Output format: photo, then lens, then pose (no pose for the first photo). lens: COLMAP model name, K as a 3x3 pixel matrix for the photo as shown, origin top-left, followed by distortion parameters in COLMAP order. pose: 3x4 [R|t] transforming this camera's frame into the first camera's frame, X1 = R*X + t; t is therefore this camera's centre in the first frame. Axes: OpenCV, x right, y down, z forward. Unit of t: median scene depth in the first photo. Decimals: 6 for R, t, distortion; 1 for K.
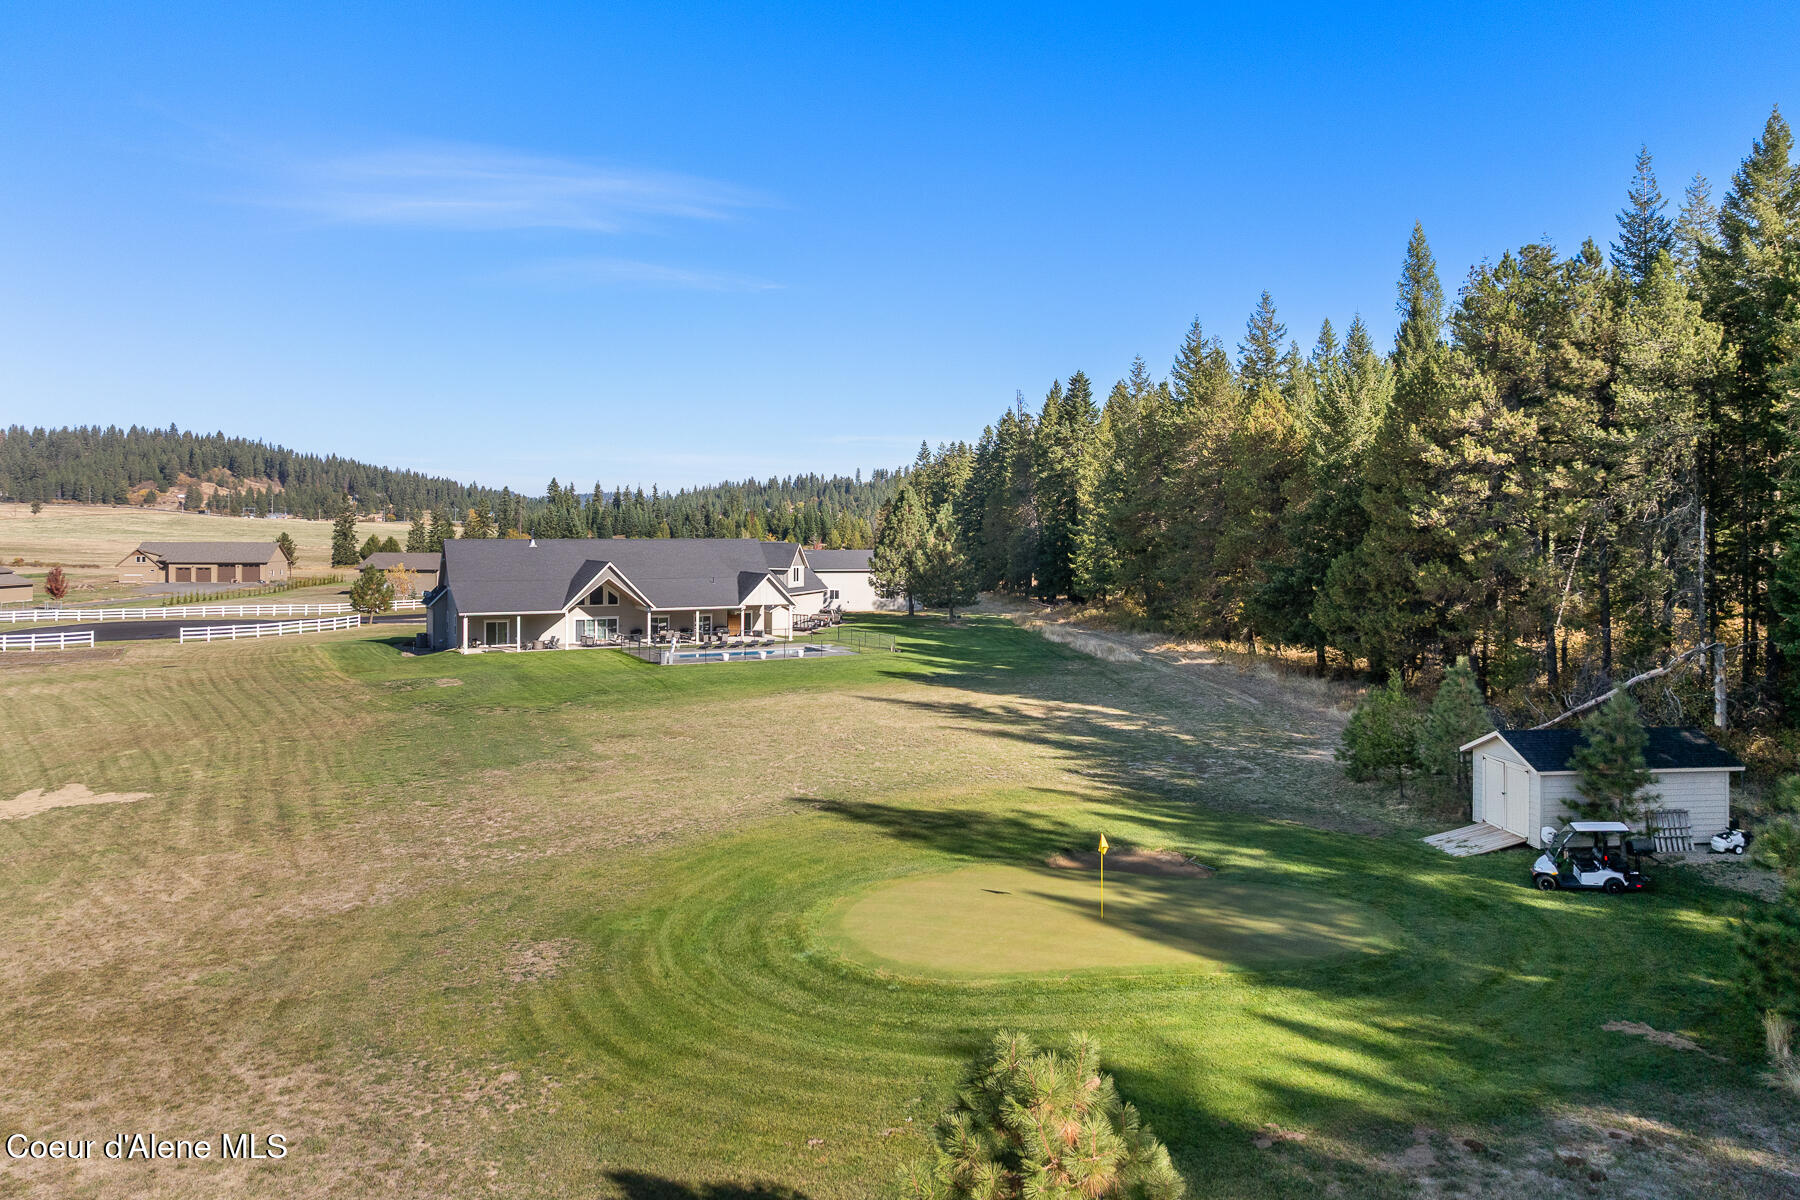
lens RADIAL K [[1240.9, 0, 900.1], [0, 1240.9, 602.9], [0, 0, 1]] dist [-0.009219, -0.003737]
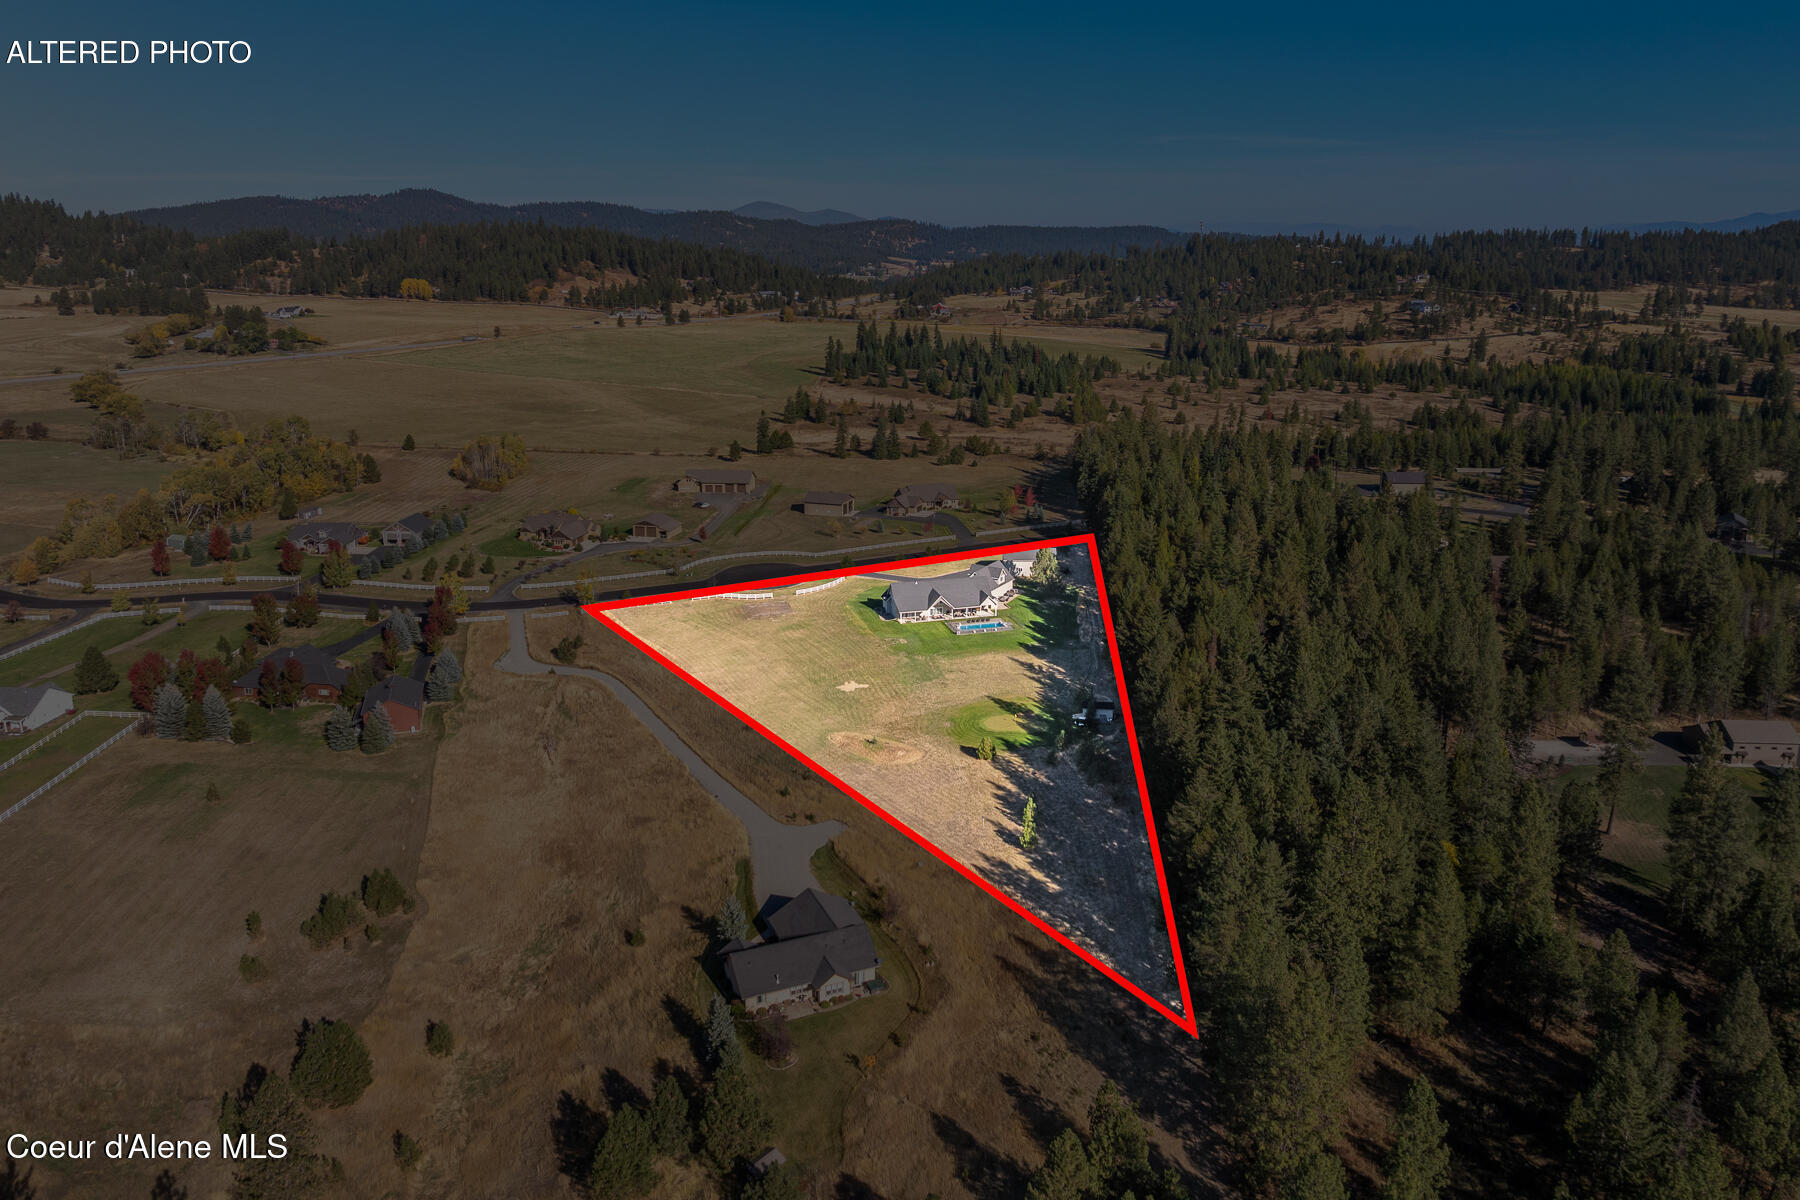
lens RADIAL K [[1240.9, 0, 901.0], [0, 1240.9, 599.5], [0, 0, 1]] dist [-0.009219, -0.003737]
pose [[0.977261, 0.058292, -0.203869, 0.131845], [-0.010647, 0.973746, 0.227387, -0.303644], [0.211772, -0.220046, 0.952225, -0.854858]]
